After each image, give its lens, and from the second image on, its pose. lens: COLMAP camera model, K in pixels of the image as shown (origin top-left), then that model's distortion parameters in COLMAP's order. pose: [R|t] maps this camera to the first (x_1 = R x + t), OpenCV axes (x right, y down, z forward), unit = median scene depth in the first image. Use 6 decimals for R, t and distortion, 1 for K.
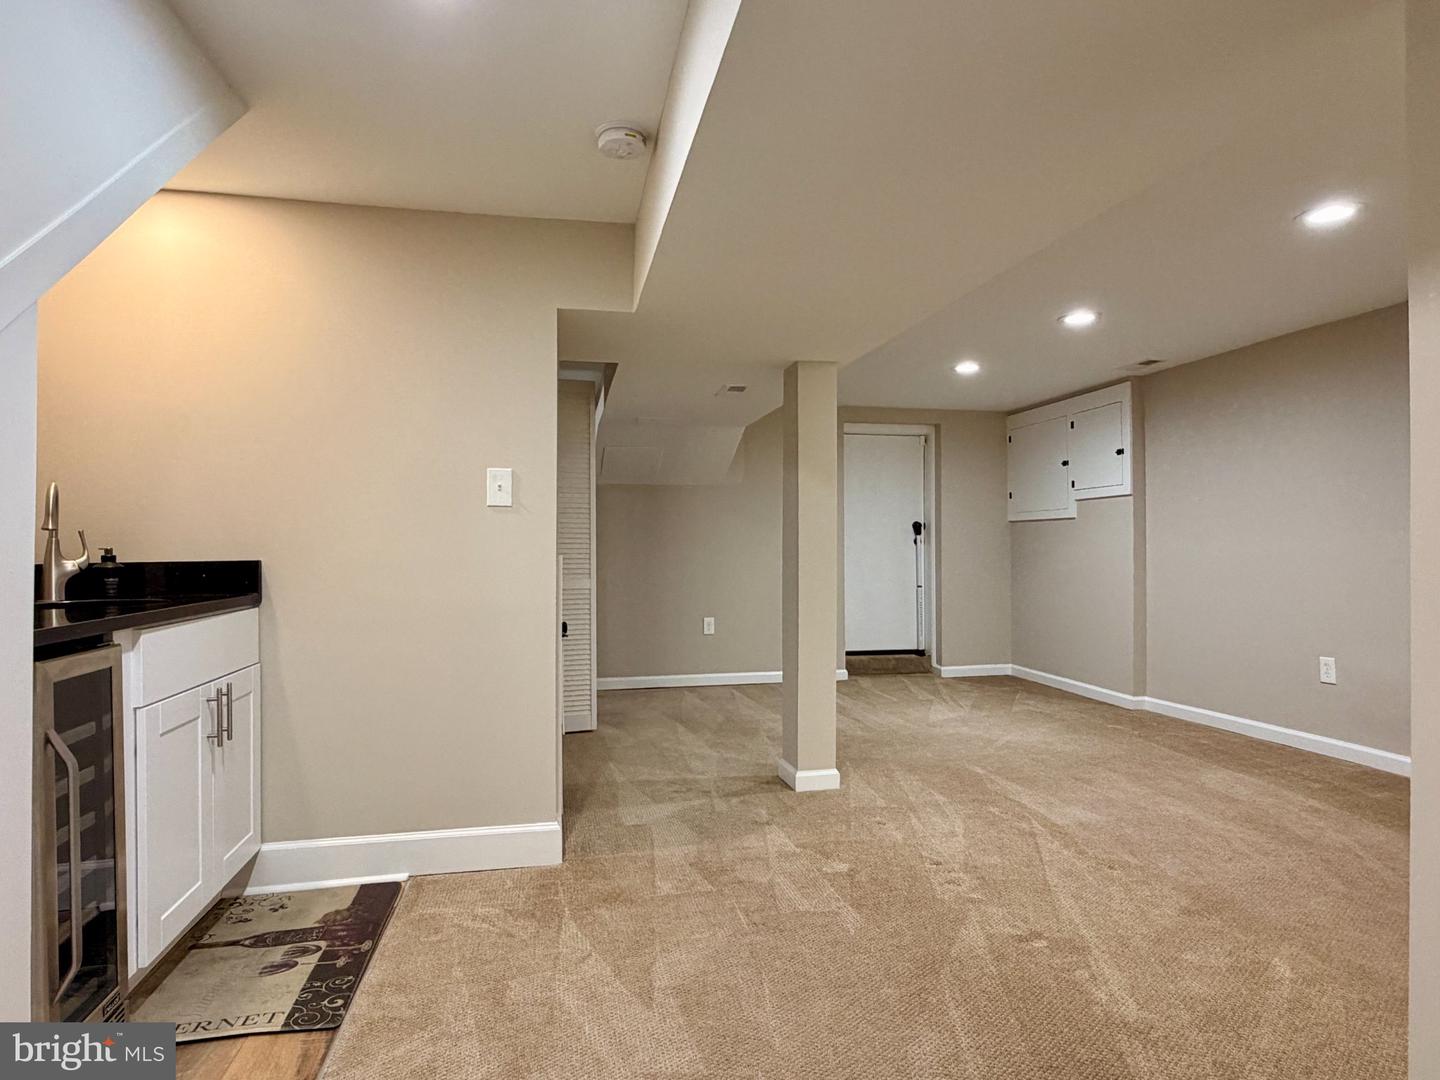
lens RADIAL K [[831.4, 0, 714.1], [0, 831.4, 546.2], [0, 0, 1]] dist [0.000460, -0.000737]
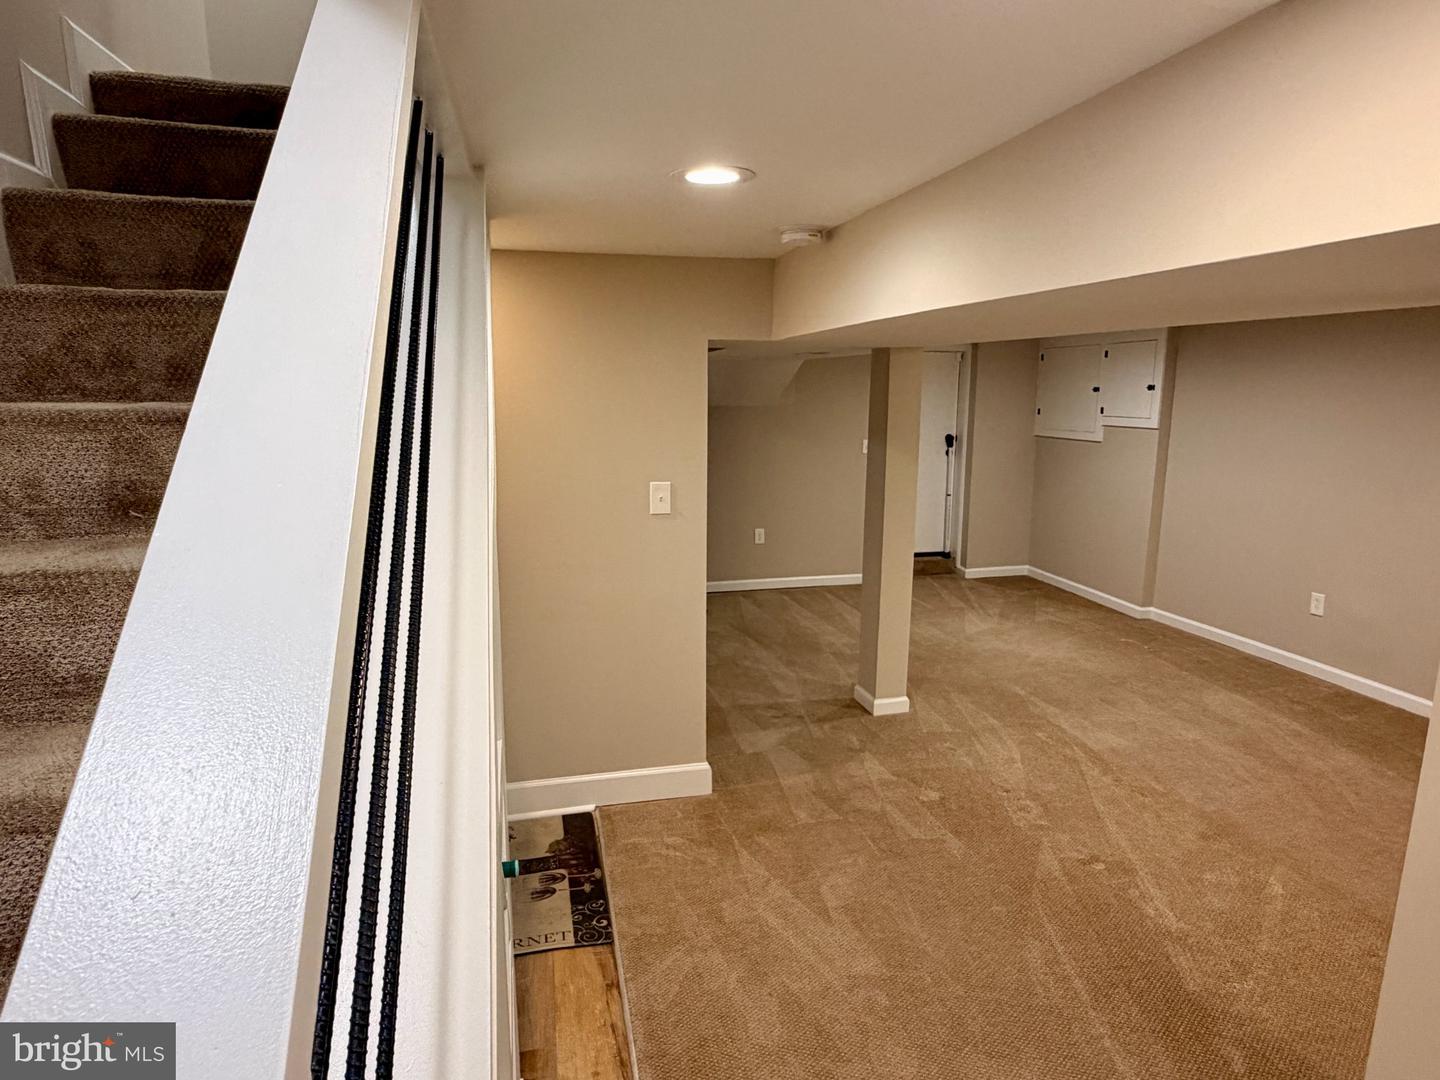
lens RADIAL K [[831.4, 0, 717.5], [0, 831.4, 543.2], [0, 0, 1]] dist [0.000460, -0.000737]
pose [[0.999624, -0.001661, 0.027382, -0.199531], [-0.003494, 0.982325, 0.187150, -0.217610], [-0.027209, -0.187176, 0.981950, -0.160226]]
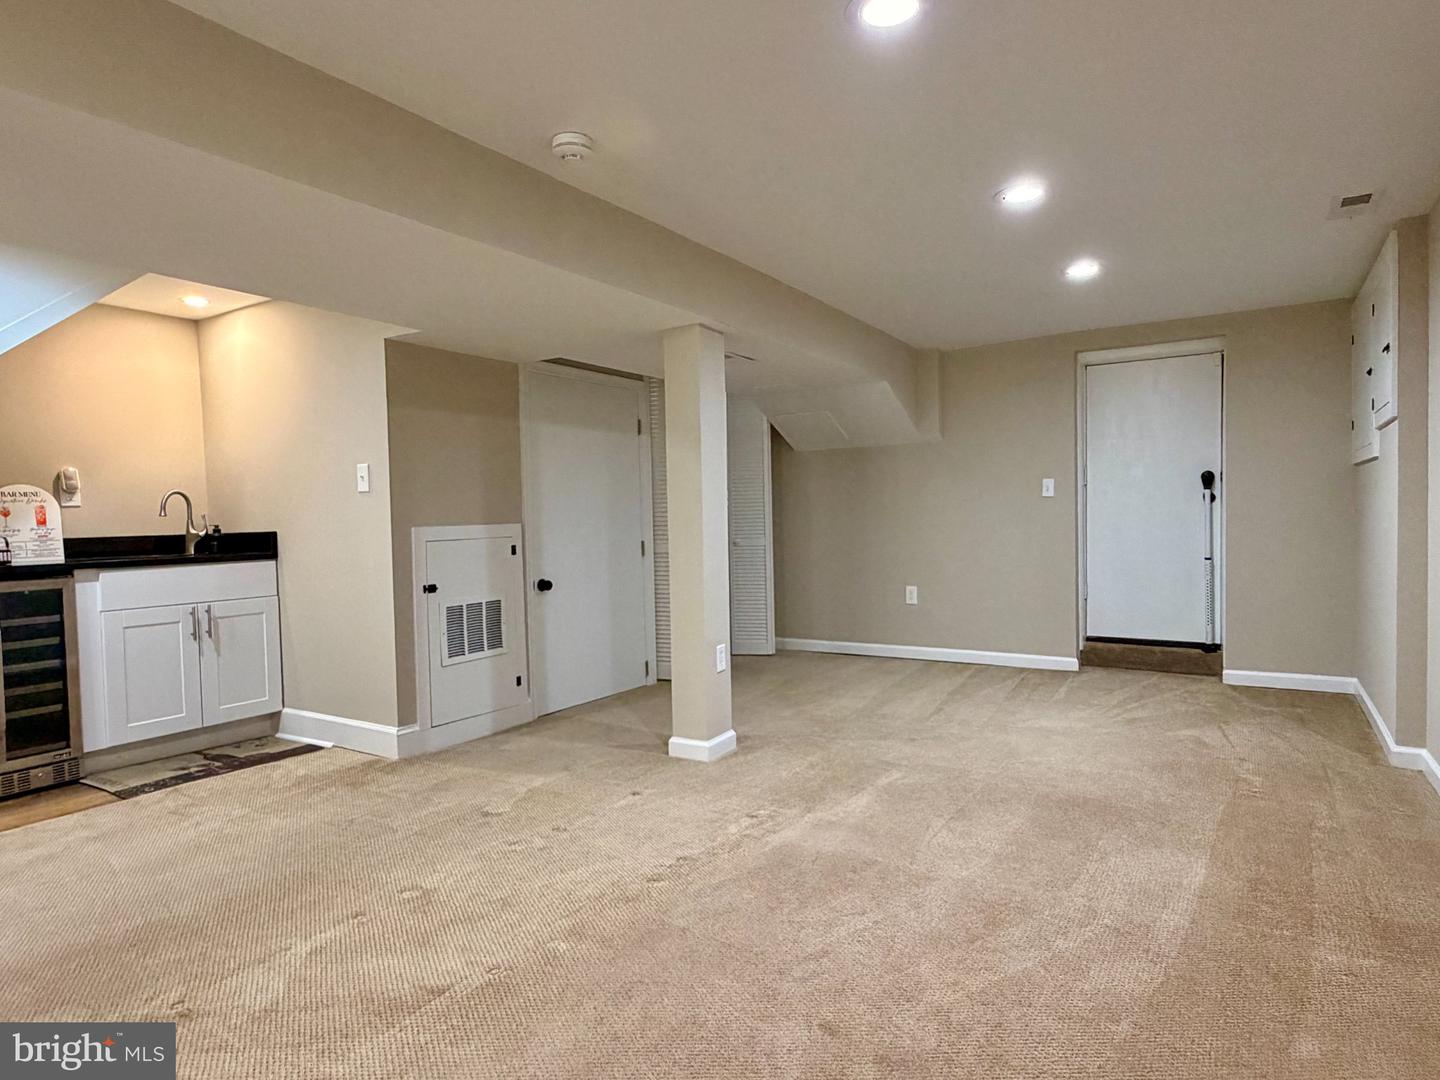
lens RADIAL K [[831.4, 0, 721.6], [0, 831.4, 548.8], [0, 0, 1]] dist [0.000460, -0.000737]
pose [[0.721403, 0.017939, -0.692283, 1.060875], [0.019177, 0.998764, 0.045864, -0.006091], [0.692250, -0.046362, 0.720167, 0.398770]]
